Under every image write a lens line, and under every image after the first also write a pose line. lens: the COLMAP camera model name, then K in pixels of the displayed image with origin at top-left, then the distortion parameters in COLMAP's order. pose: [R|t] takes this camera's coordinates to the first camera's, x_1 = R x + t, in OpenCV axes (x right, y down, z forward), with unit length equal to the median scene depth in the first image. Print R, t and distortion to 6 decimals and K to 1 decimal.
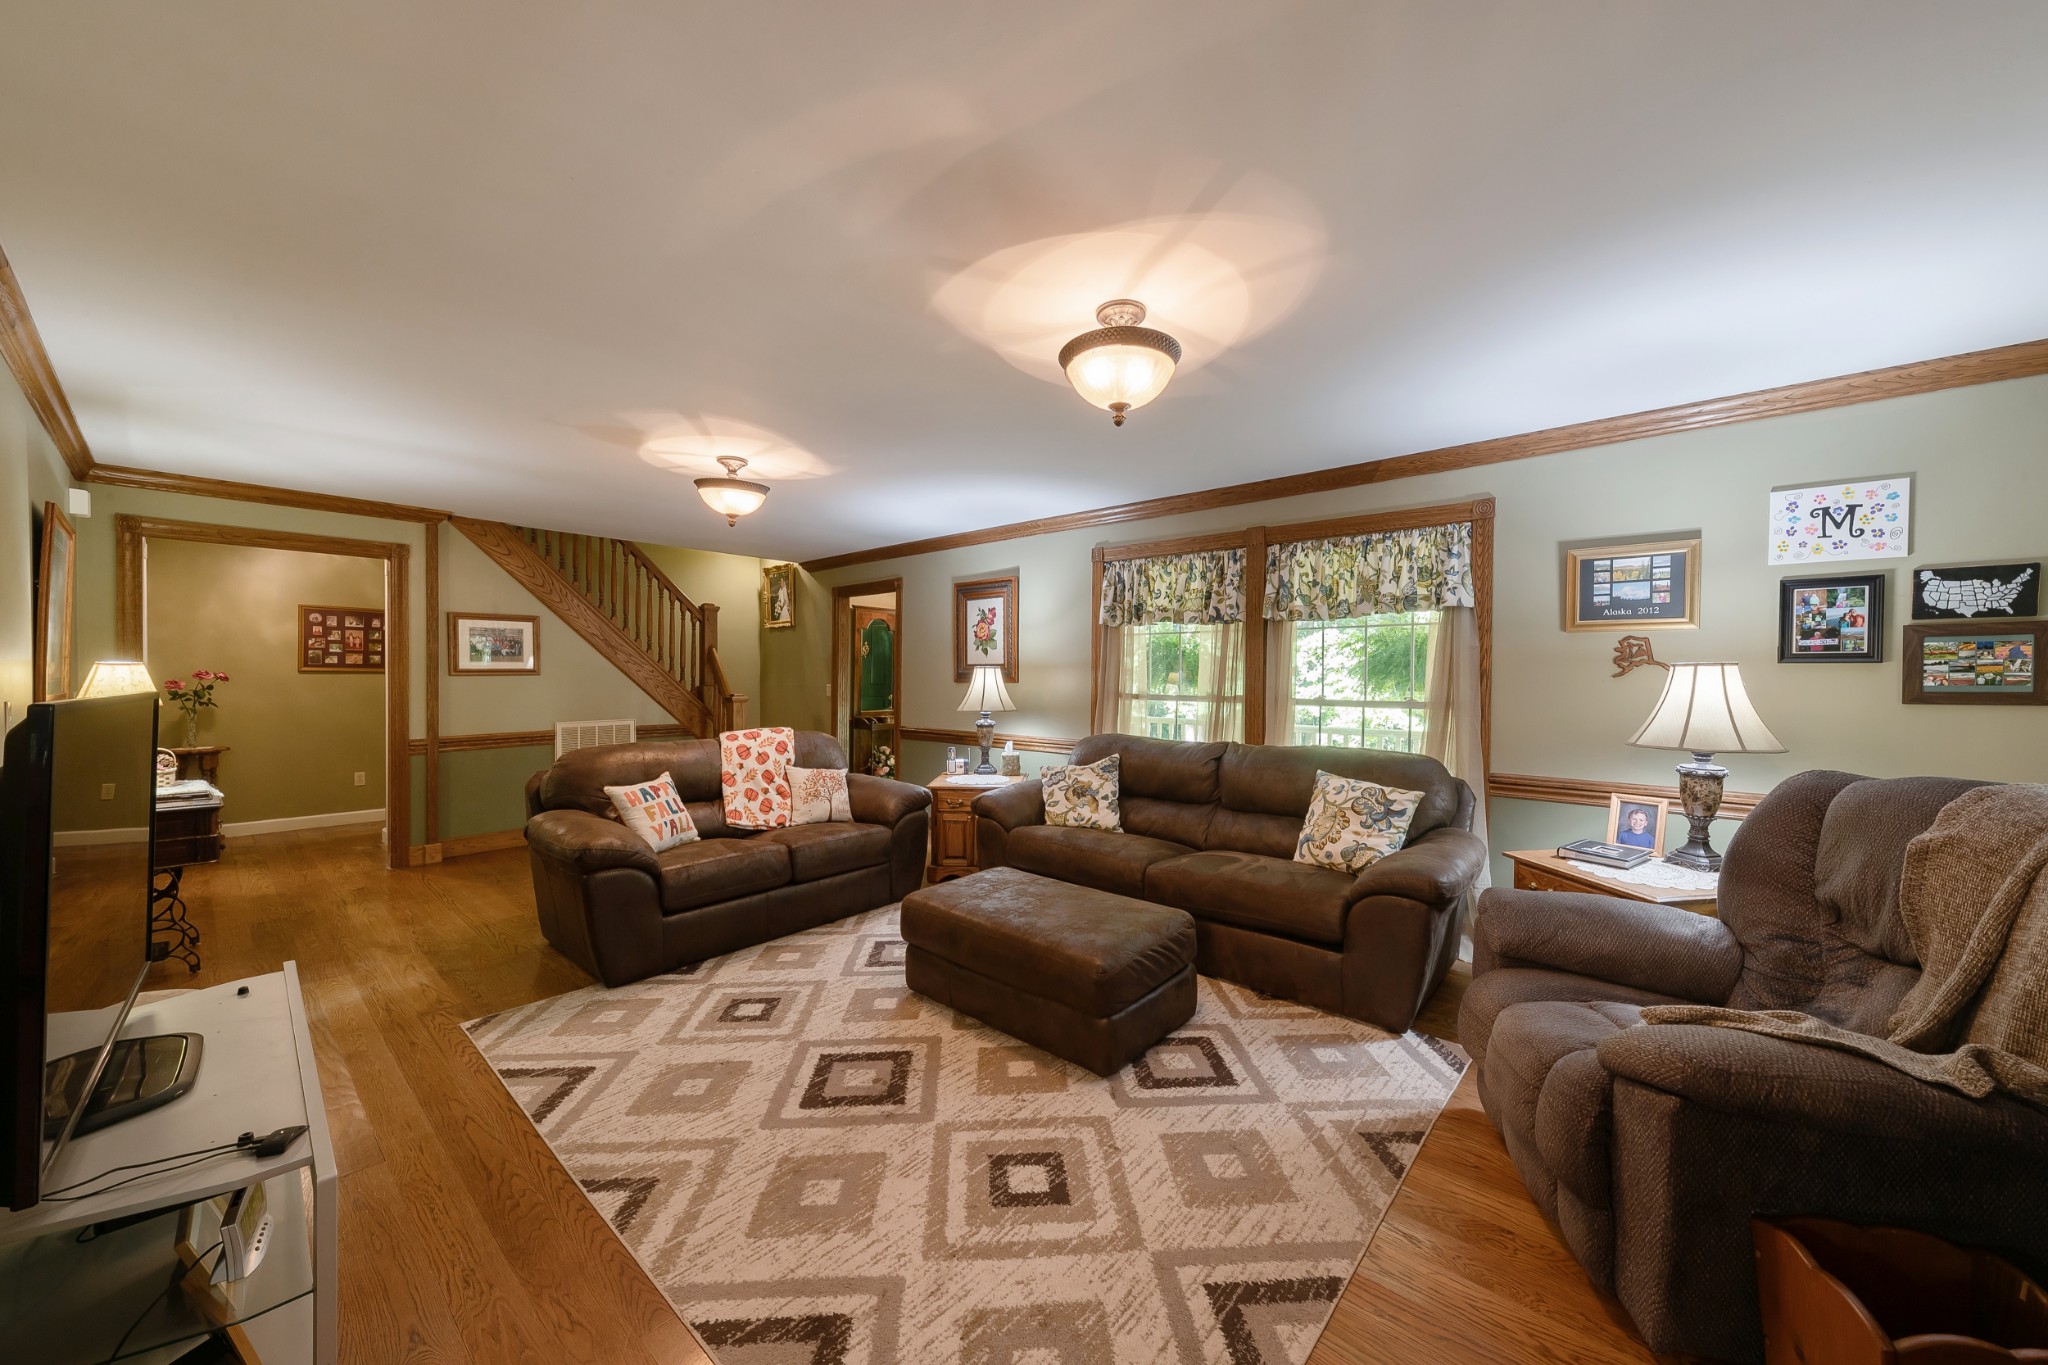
lens RADIAL K [[736.9, 0, 1032.5], [0, 736.9, 680.1], [0, 0, 1]] dist [0.001602, 0.000108]
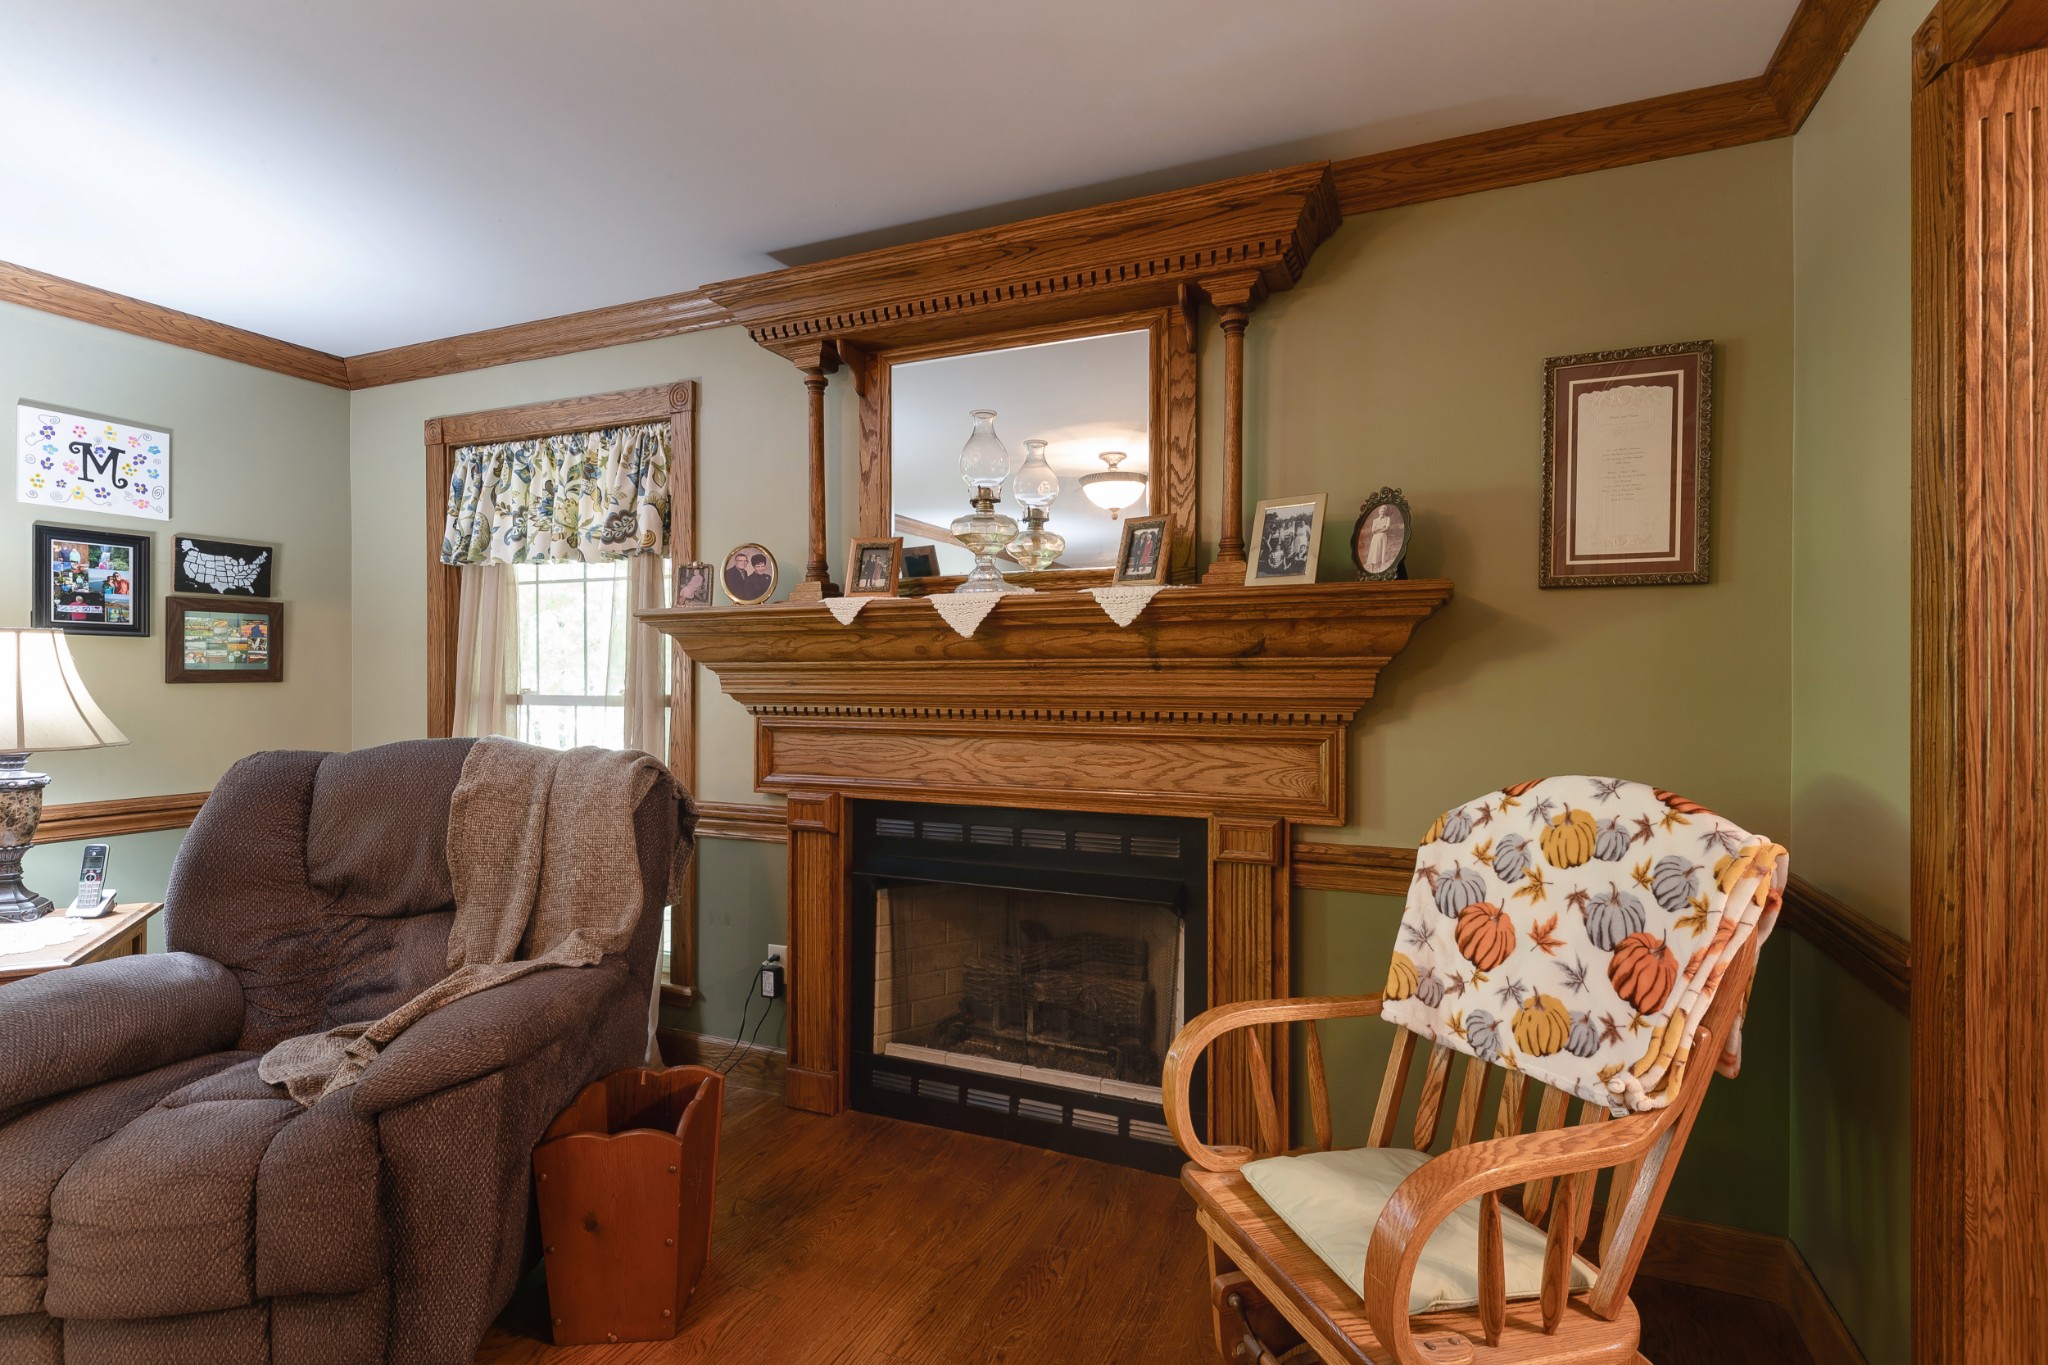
lens RADIAL K [[951.5, 0, 1024.0], [0, 951.5, 682.5], [0, 0, 1]] dist [0.003089, 0.000253]
pose [[-0.297051, -0.011535, 0.954792, -0.187541], [0.001941, 0.999918, 0.012684, 0.013826], [-0.954860, 0.005621, -0.297004, 0.258860]]
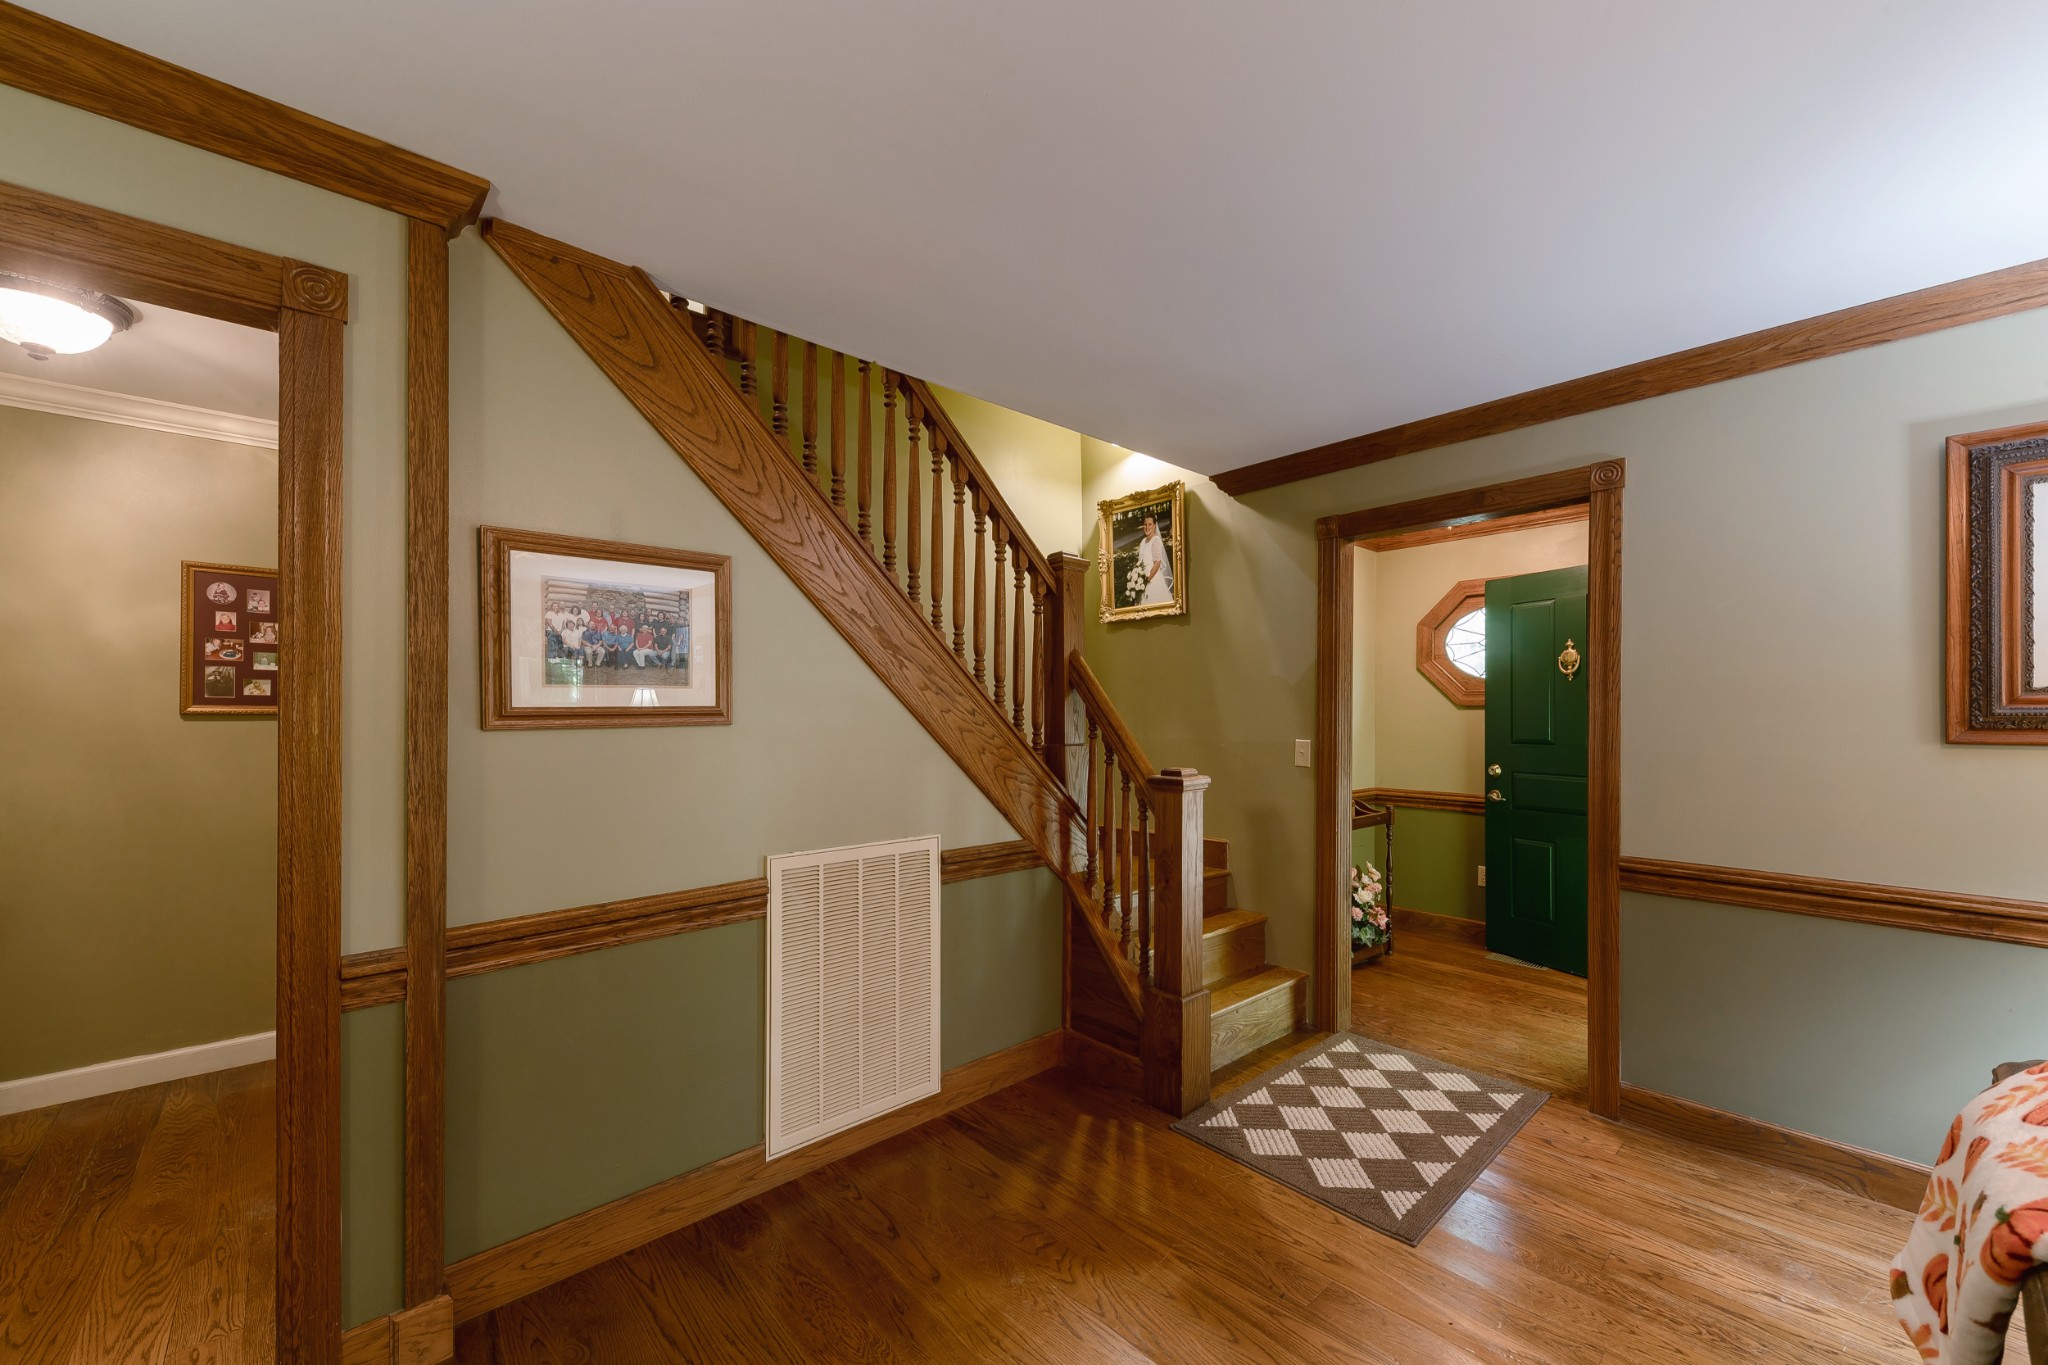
lens RADIAL K [[756.2, 0, 1025.6], [0, 756.2, 703.4], [0, 0, 1]] dist [-0.001027, -0.000236]
pose [[0.995647, -0.004489, -0.093098, -0.787029], [0.003036, 0.999871, -0.015742, -0.016973], [0.093157, 0.015391, 0.995532, 1.041075]]
